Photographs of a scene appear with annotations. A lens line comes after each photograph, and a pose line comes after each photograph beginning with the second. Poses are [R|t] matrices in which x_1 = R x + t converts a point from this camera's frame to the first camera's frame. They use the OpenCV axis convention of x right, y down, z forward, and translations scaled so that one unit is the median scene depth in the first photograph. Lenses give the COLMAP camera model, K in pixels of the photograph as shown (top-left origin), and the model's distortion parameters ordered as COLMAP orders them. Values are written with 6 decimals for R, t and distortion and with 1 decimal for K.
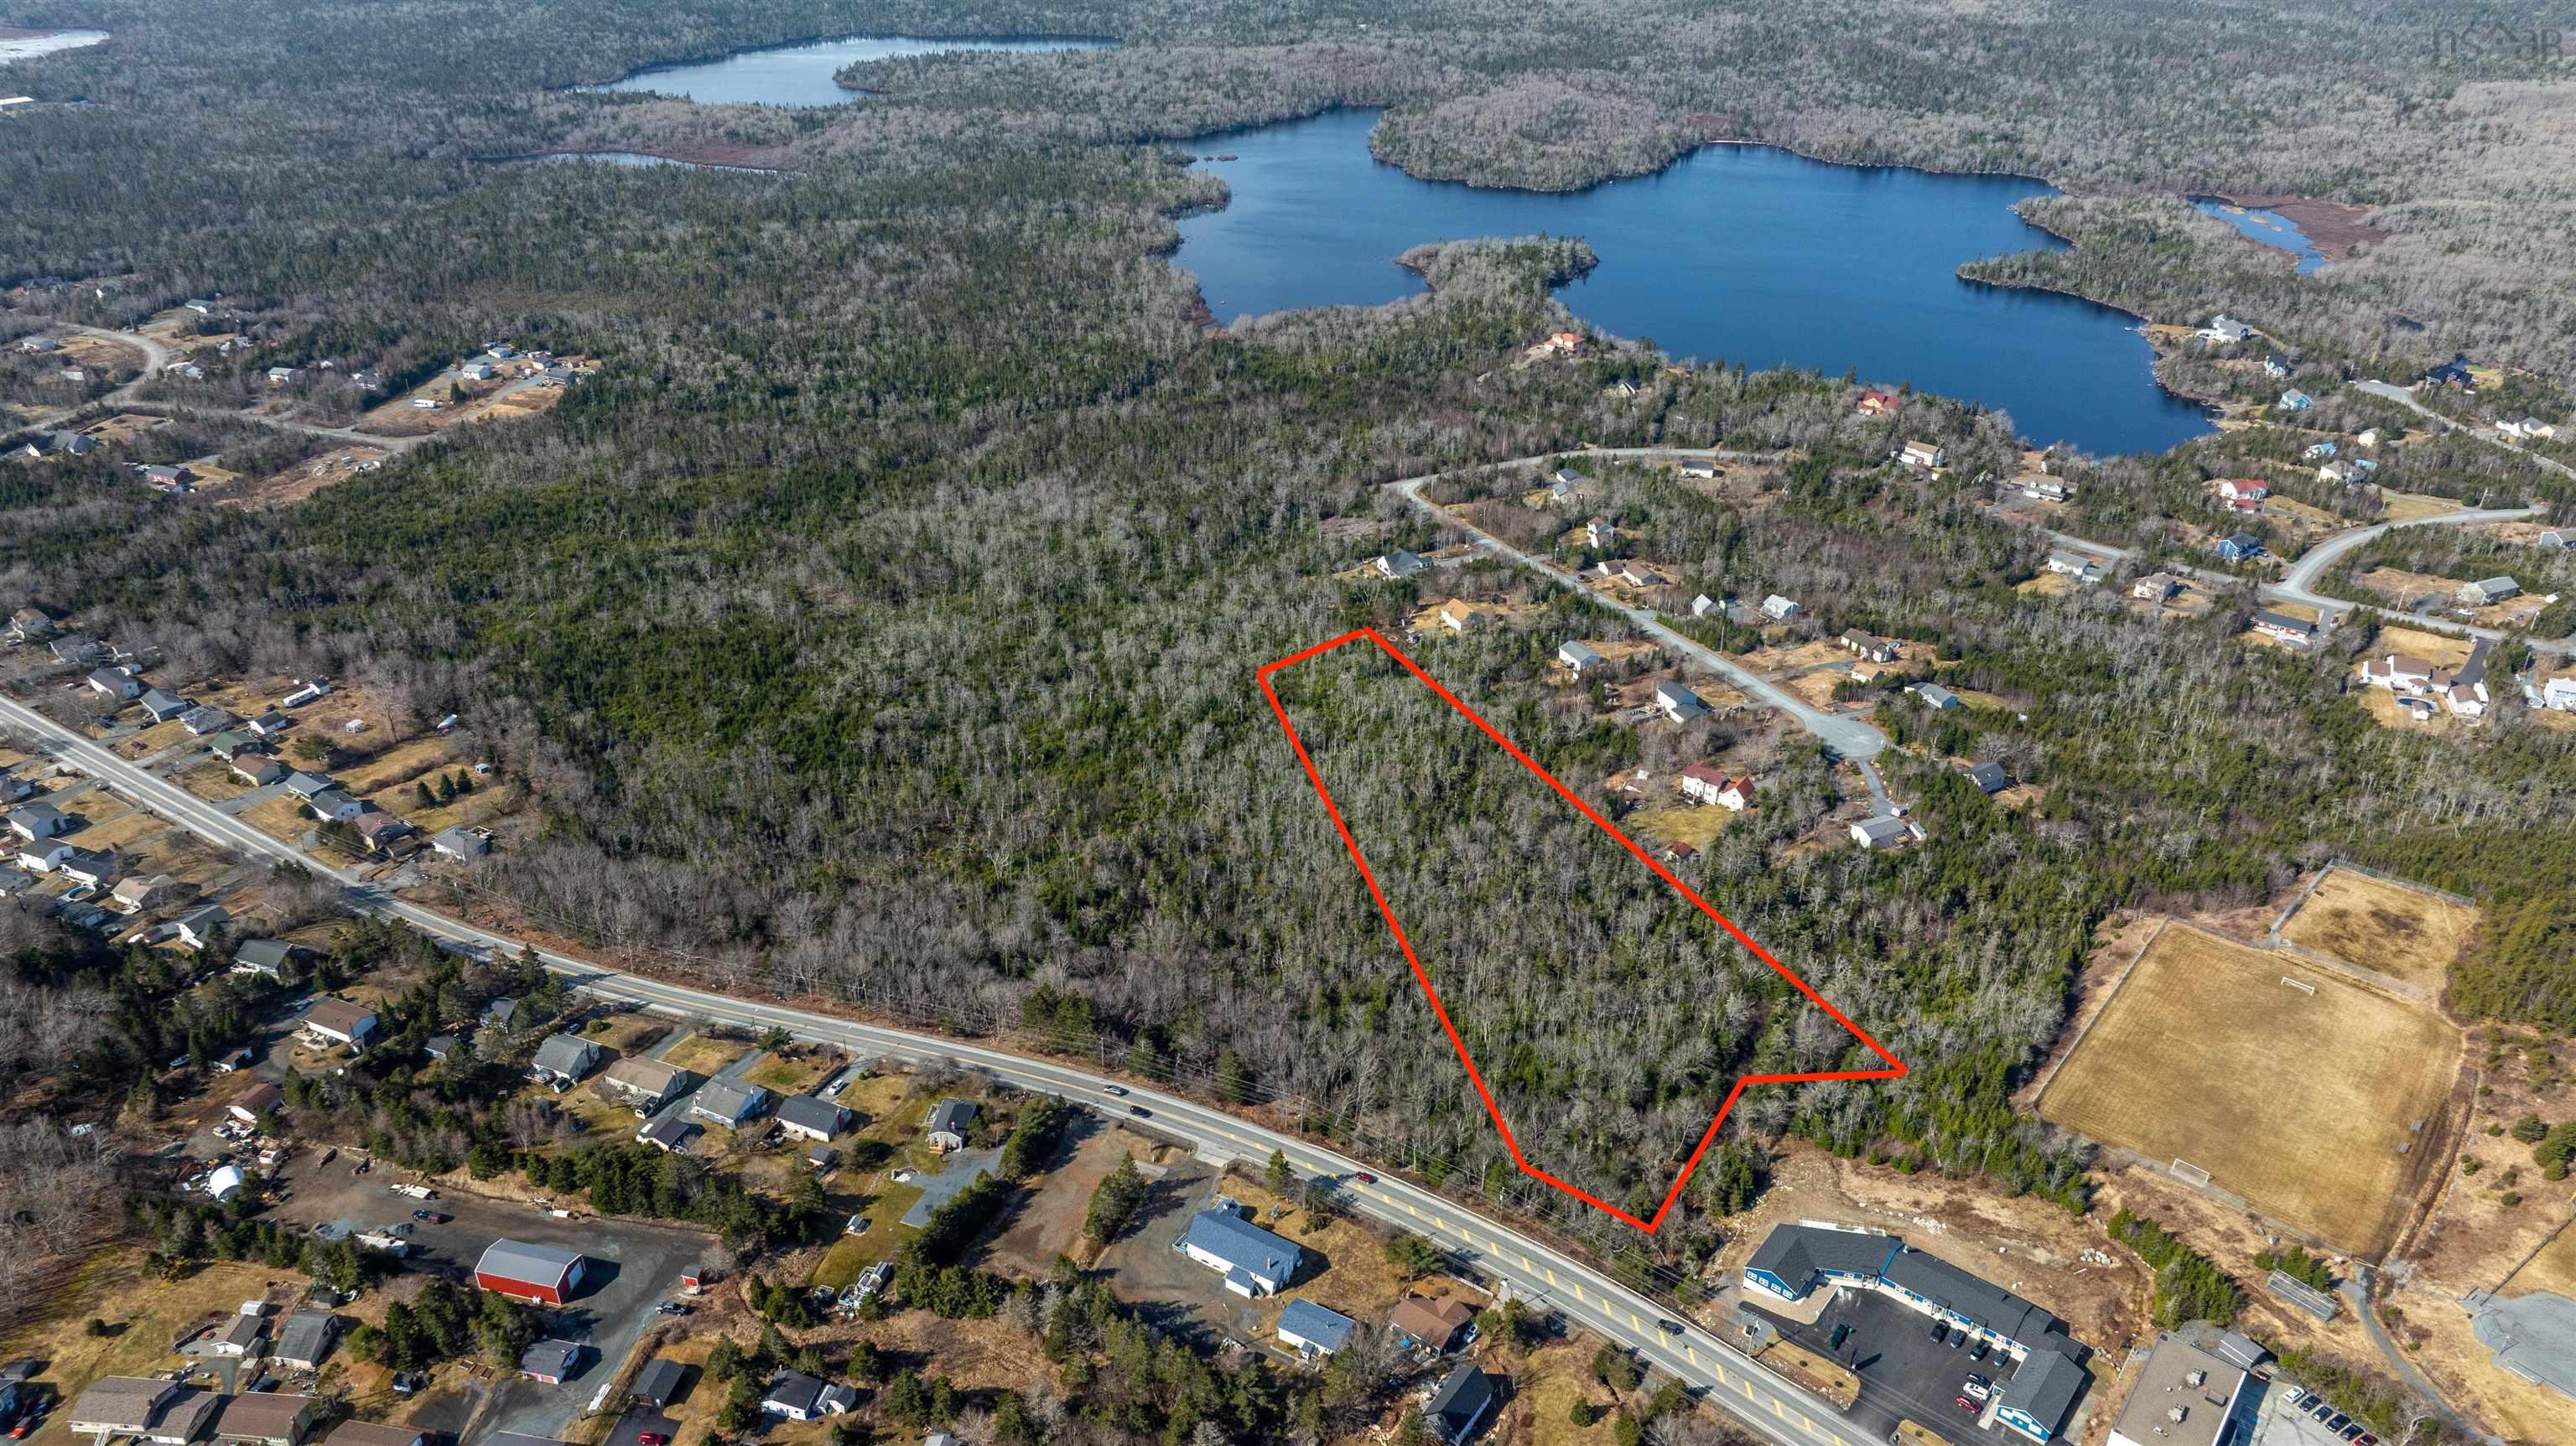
lens RADIAL K [[1927.3, 0, 1300.7], [0, 1927.3, 725.9], [0, 0, 1]] dist [-0.032910, 0.026556]
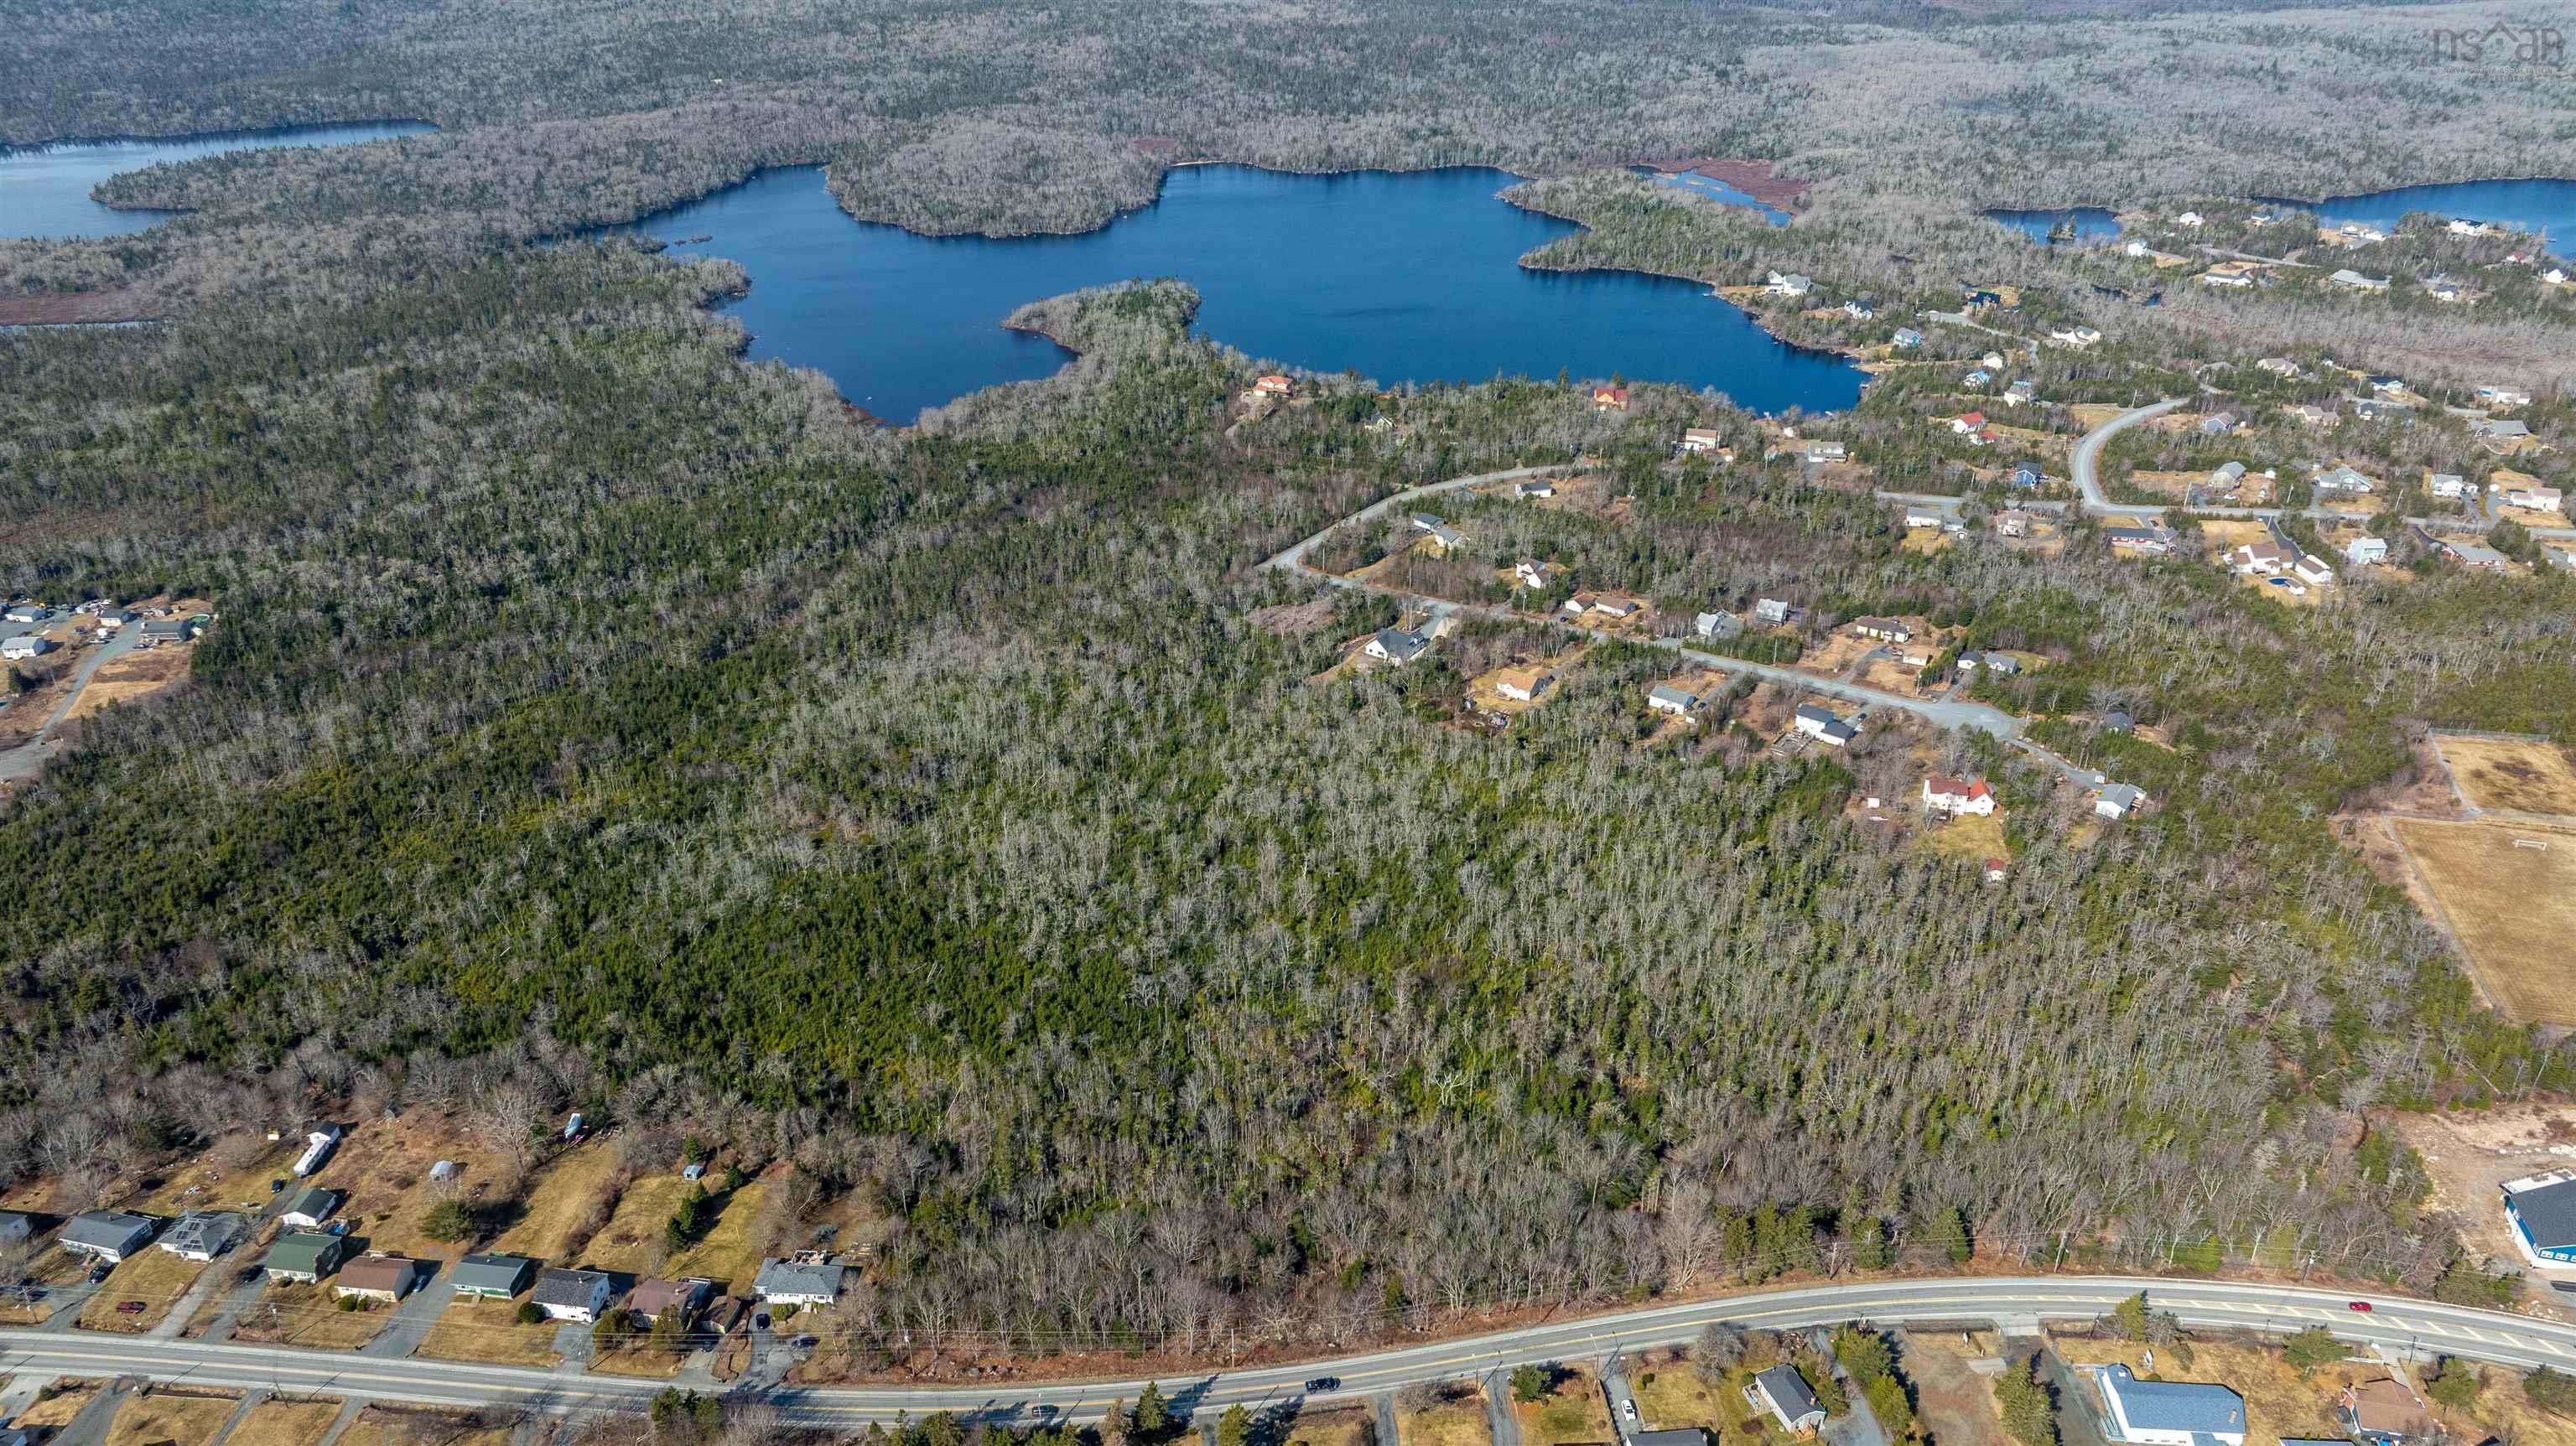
lens RADIAL K [[1927.3, 0, 1287.1], [0, 1927.3, 728.2], [0, 0, 1]] dist [-0.032910, 0.026556]
pose [[0.882327, -0.220581, 0.415745, -0.346329], [0.224765, 0.973610, 0.039550, -0.083761], [-0.413497, 0.058549, 0.908621, 0.167318]]
